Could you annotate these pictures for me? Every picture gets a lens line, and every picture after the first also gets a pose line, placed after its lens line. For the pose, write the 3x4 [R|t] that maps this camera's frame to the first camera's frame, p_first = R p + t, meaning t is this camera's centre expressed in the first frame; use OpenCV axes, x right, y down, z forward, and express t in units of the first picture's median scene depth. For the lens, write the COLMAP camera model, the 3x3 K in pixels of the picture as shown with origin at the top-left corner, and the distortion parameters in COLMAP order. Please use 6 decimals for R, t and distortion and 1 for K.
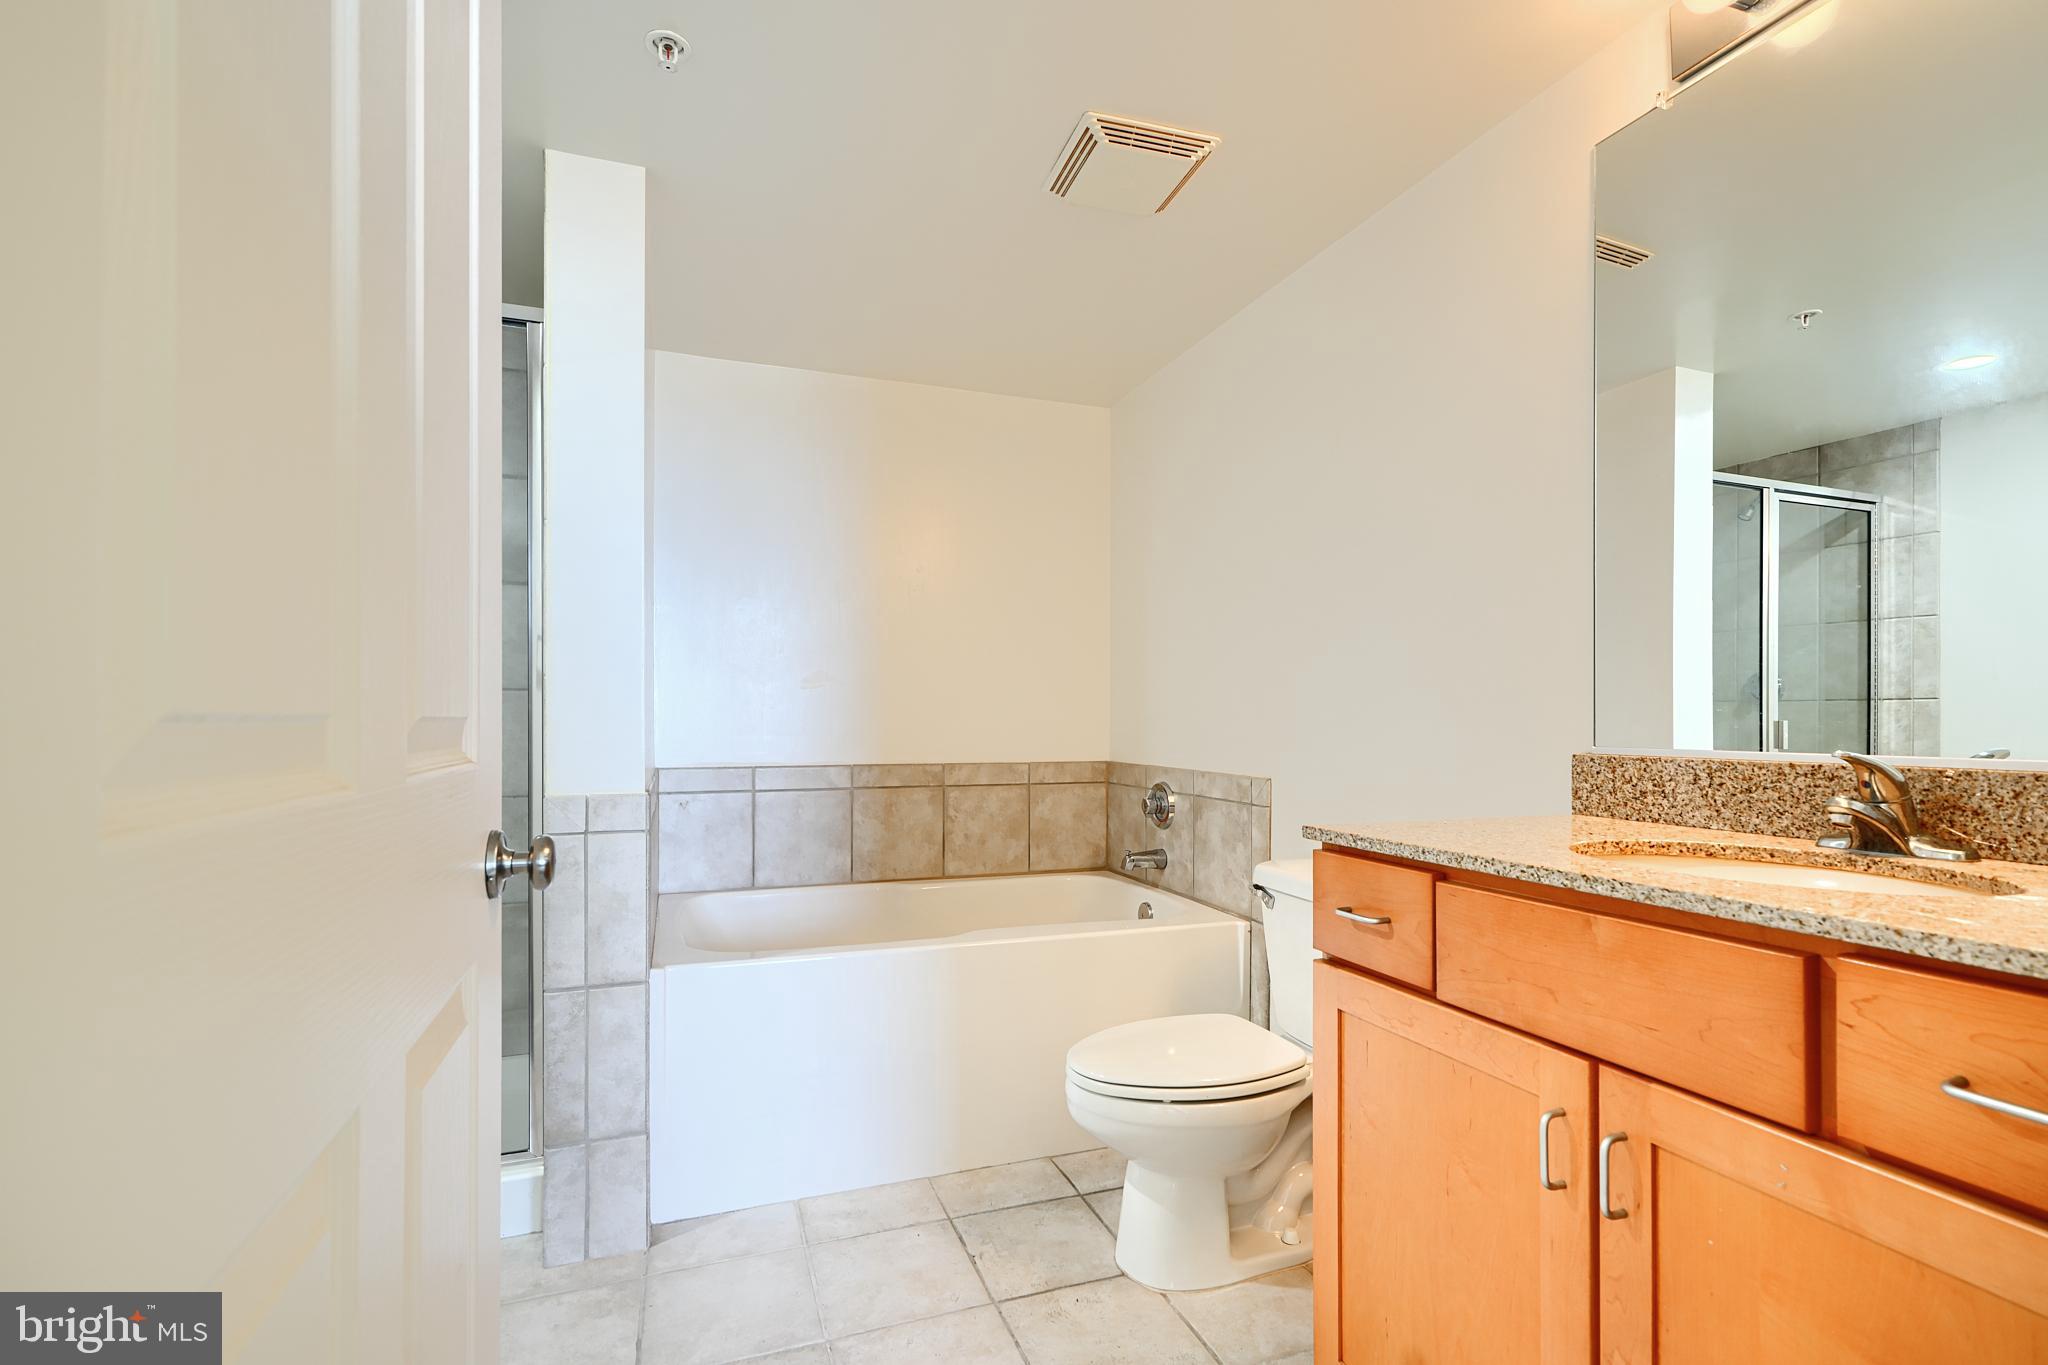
lens RADIAL K [[937.2, 0, 1029.3], [0, 937.2, 716.7], [0, 0, 1]] dist [0.000936, -0.000063]
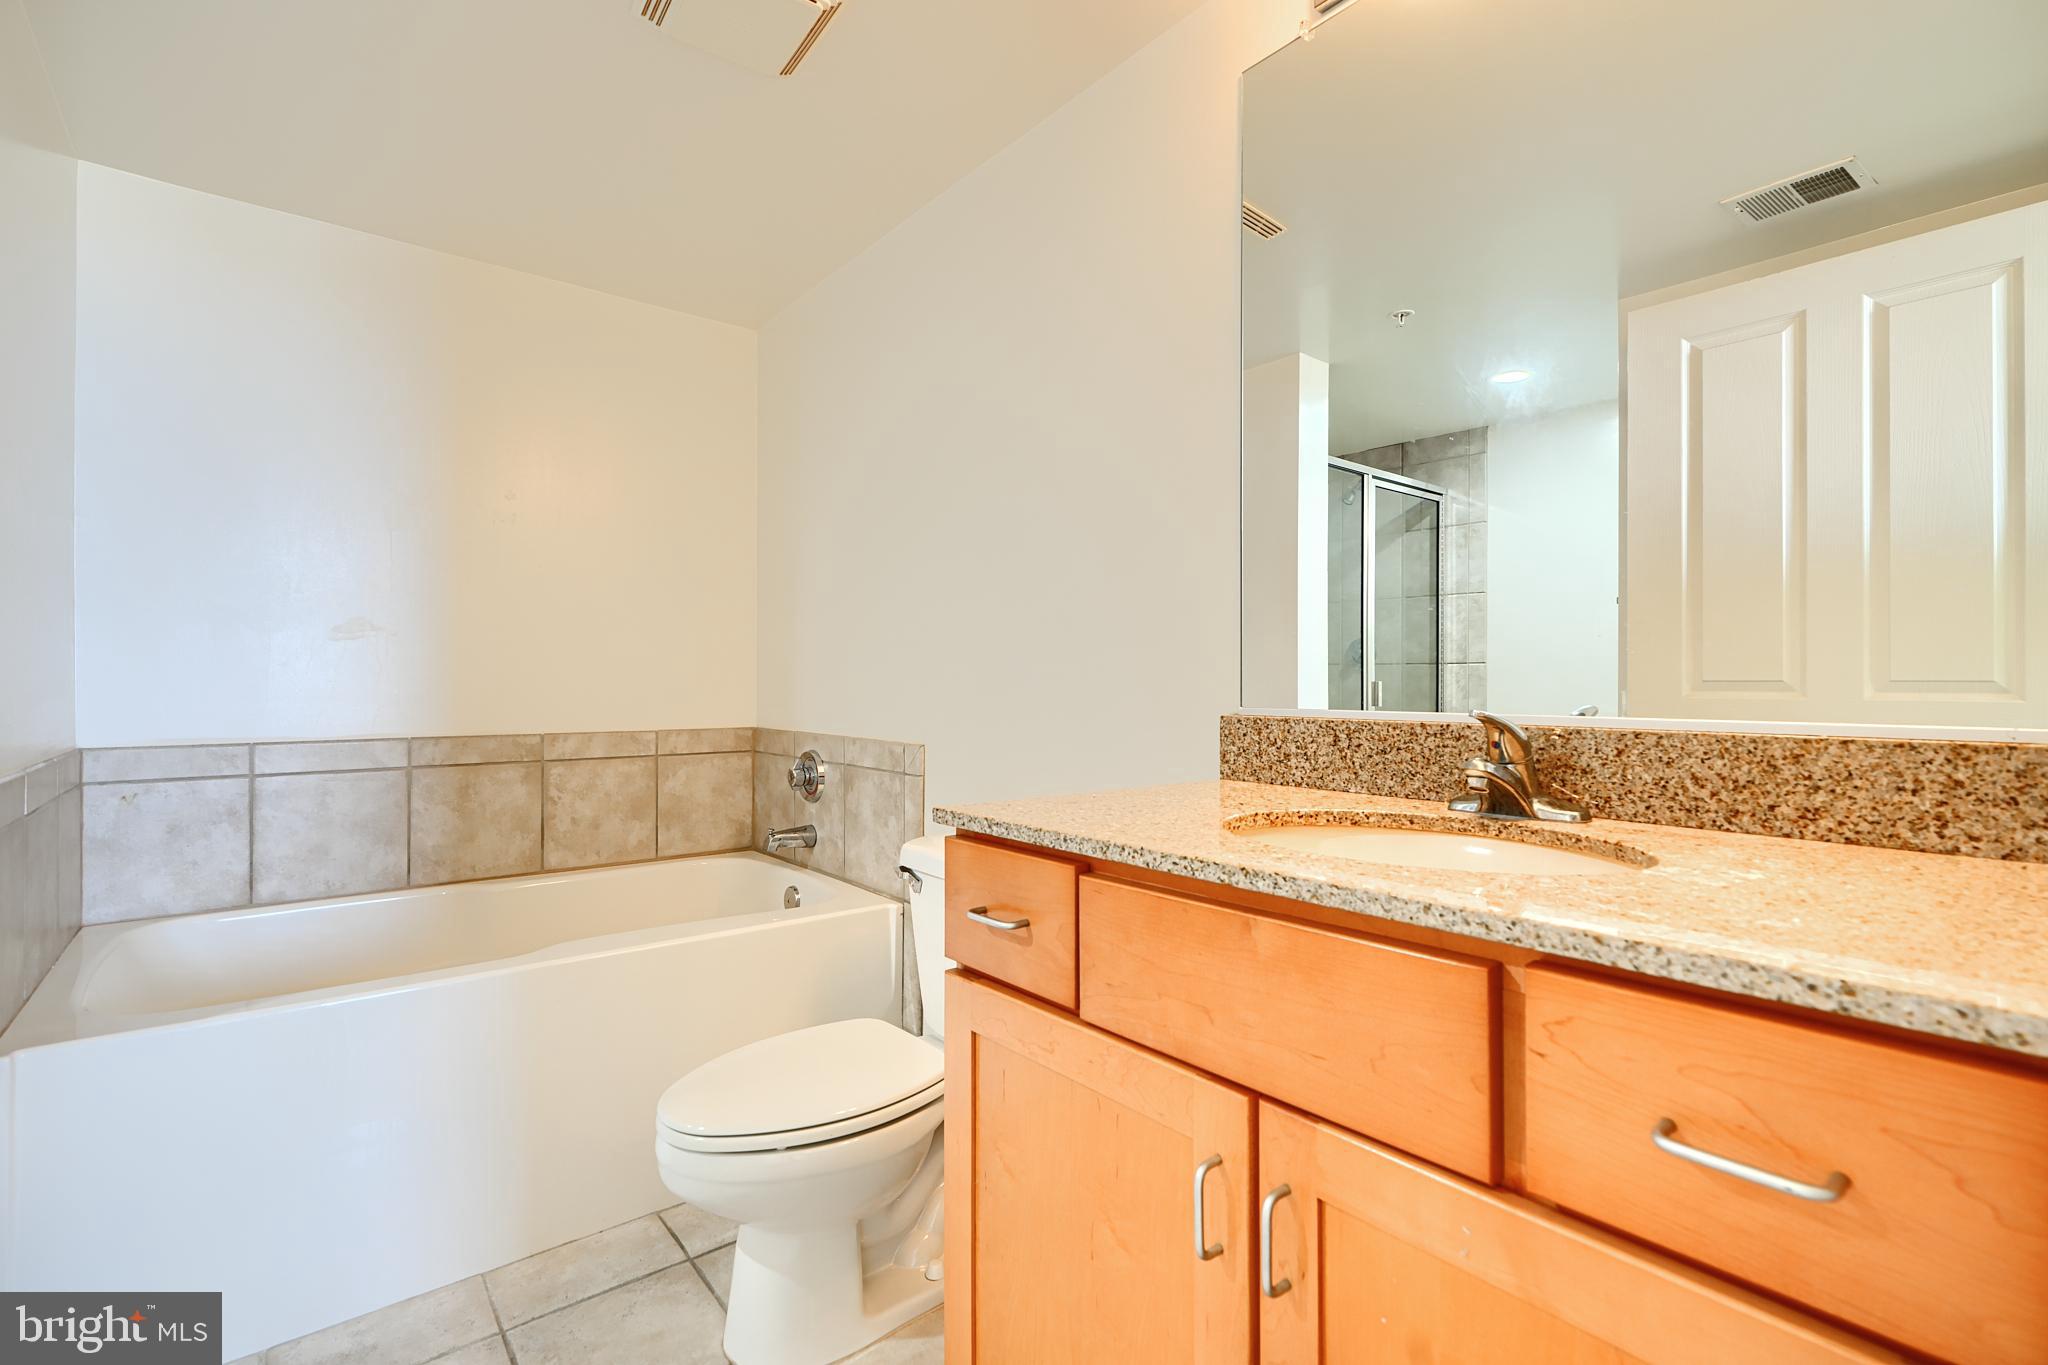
lens RADIAL K [[922.5, 0, 1027.0], [0, 922.5, 679.4], [0, 0, 1]] dist [0.001989, 0.000275]
pose [[0.946166, 0.000333, 0.323683, 0.070996], [-0.000376, 1.000000, 0.000072, 0.002919], [-0.323683, -0.000190, 0.946166, 0.138395]]
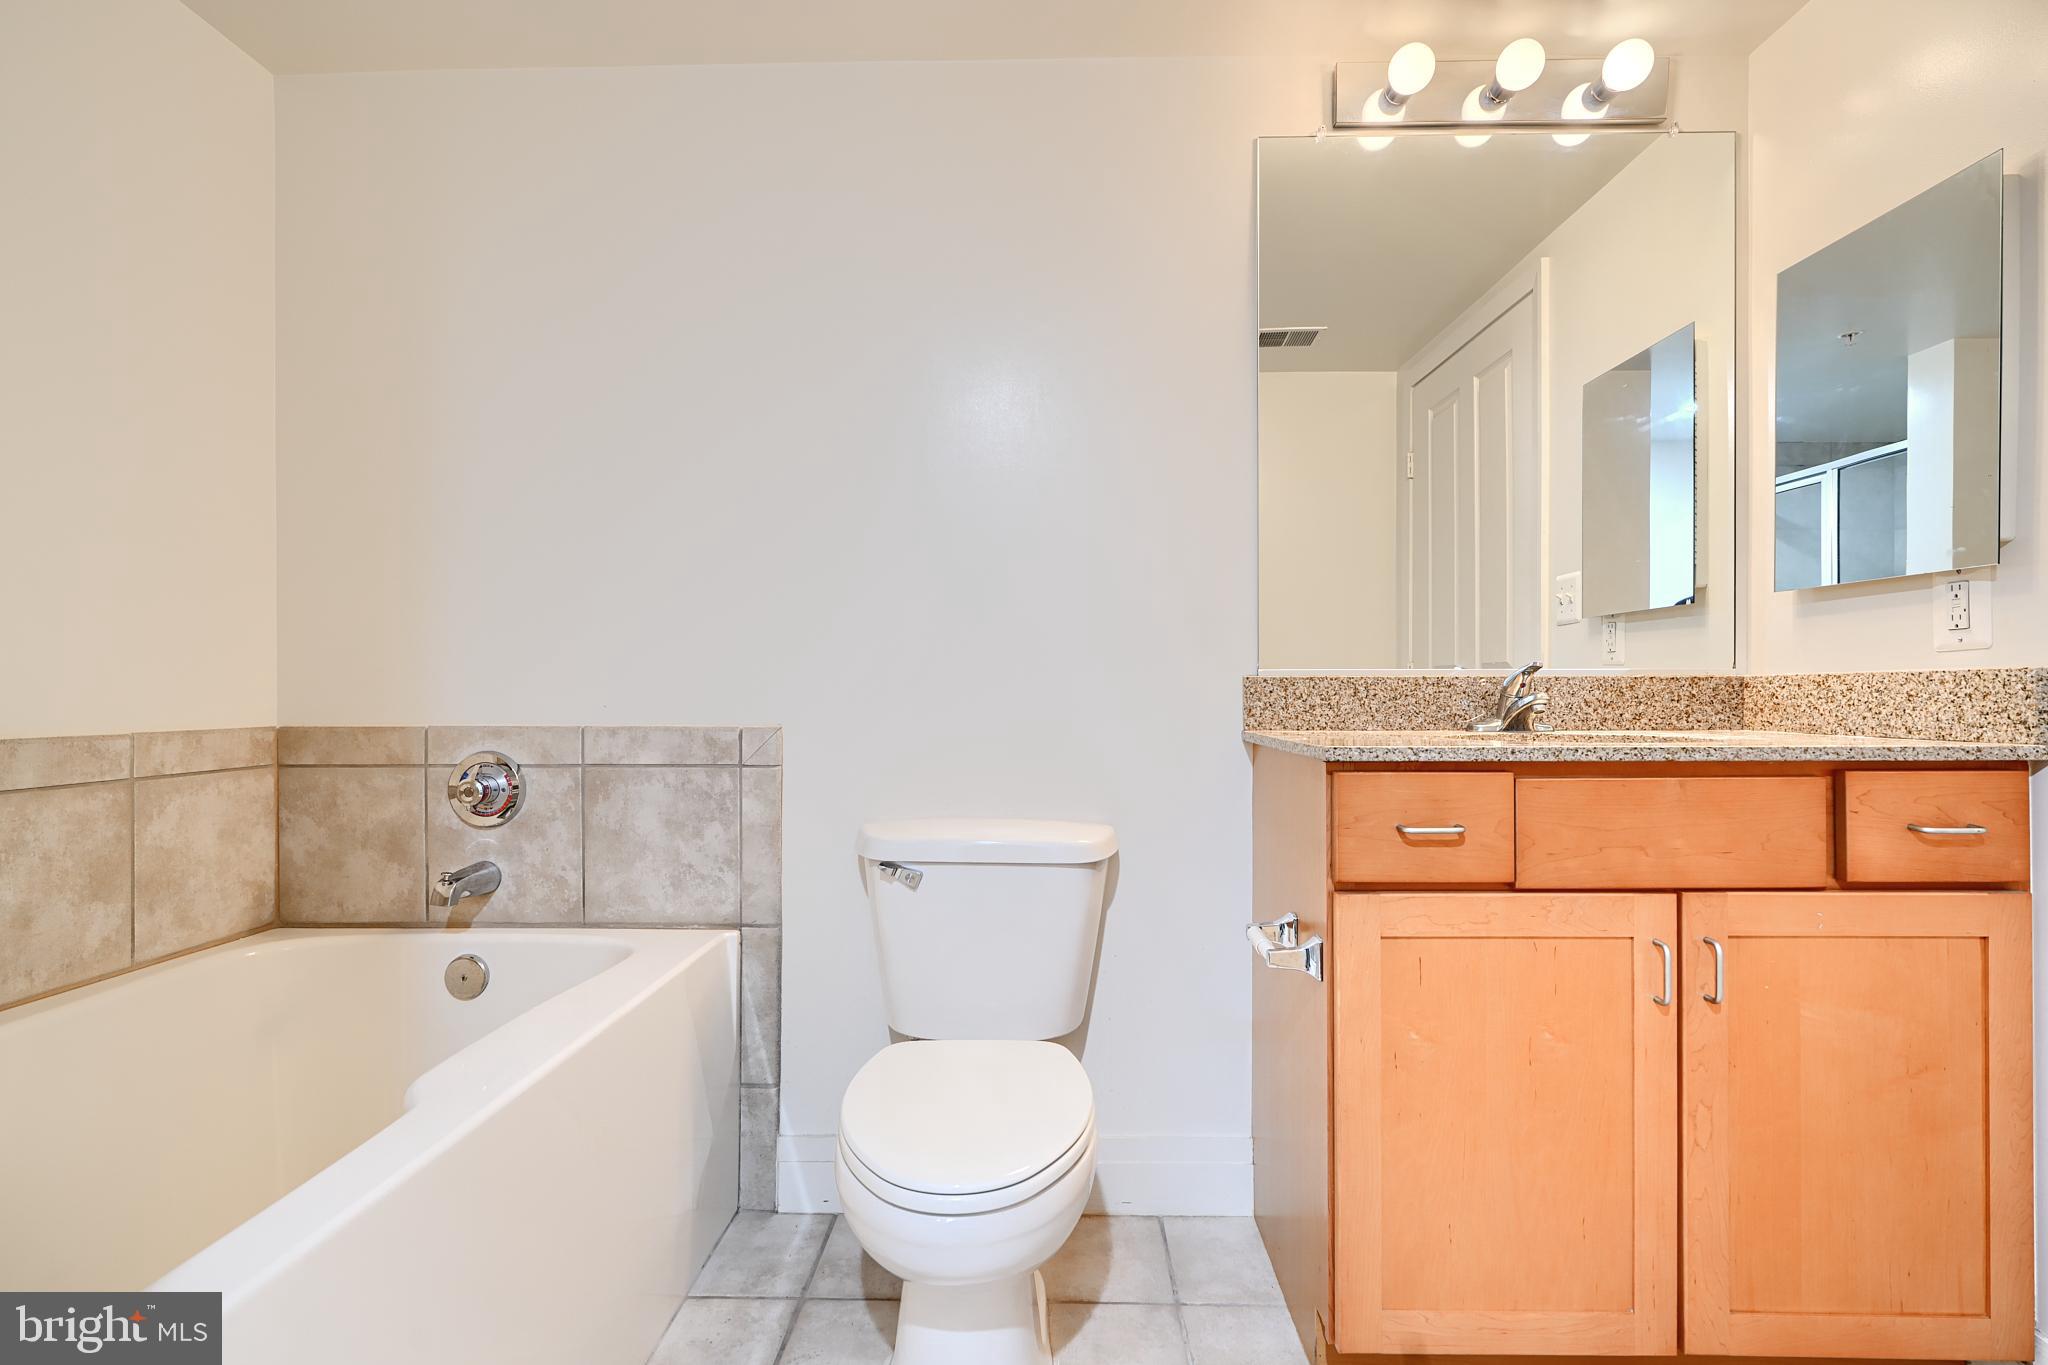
lens RADIAL K [[986.1, 0, 1028.1], [0, 986.1, 690.5], [0, 0, 1]] dist [0.004751, 0.000373]
pose [[0.372851, -0.005173, 0.927877, -0.446138], [0.000854, 0.999986, 0.005232, 0.037189], [-0.927891, -0.001158, 0.372850, 0.596391]]
